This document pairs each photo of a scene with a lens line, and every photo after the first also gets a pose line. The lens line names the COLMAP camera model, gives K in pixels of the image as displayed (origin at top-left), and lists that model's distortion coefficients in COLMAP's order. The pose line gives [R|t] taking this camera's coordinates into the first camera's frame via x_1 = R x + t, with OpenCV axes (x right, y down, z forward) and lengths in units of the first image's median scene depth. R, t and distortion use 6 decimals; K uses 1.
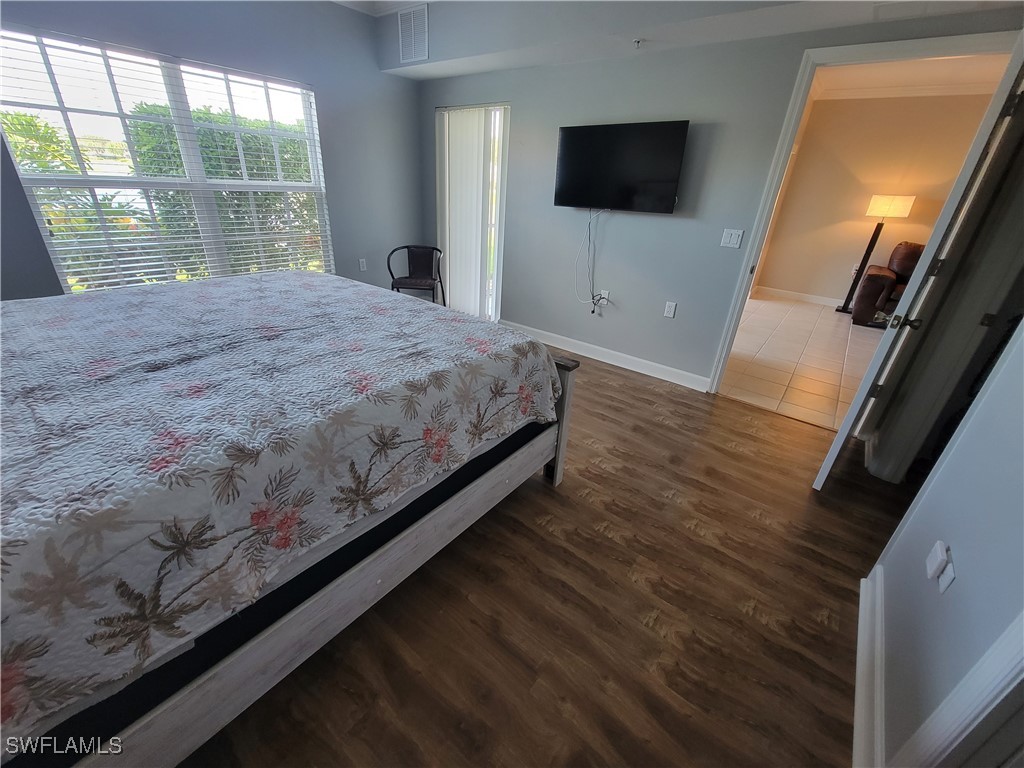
lens RADIAL K [[417.0, 0, 510.4], [0, 417.0, 379.8], [0, 0, 1]] dist [-0.004806, -0.000364]
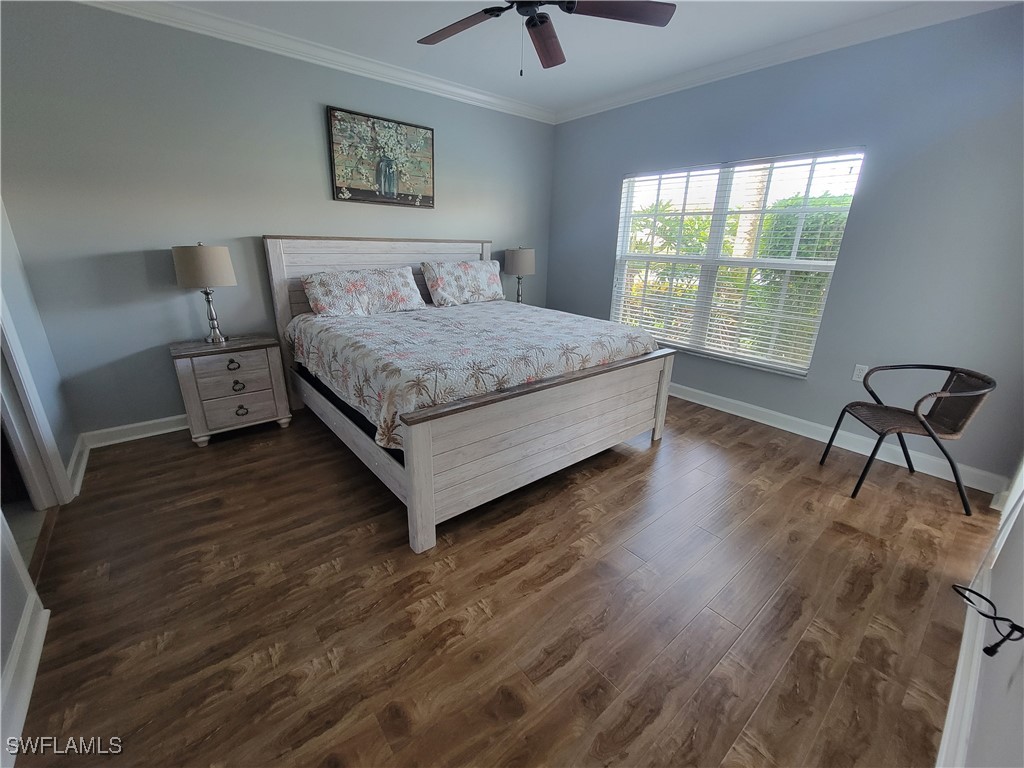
lens RADIAL K [[421.9, 0, 505.3], [0, 421.9, 380.0], [0, 0, 1]] dist [-0.002055, -0.000441]
pose [[-0.212831, 0.250237, -0.944502, 0.963776], [-0.447730, 0.834214, 0.321908, -0.503994], [0.868470, 0.491394, -0.065508, 1.197258]]
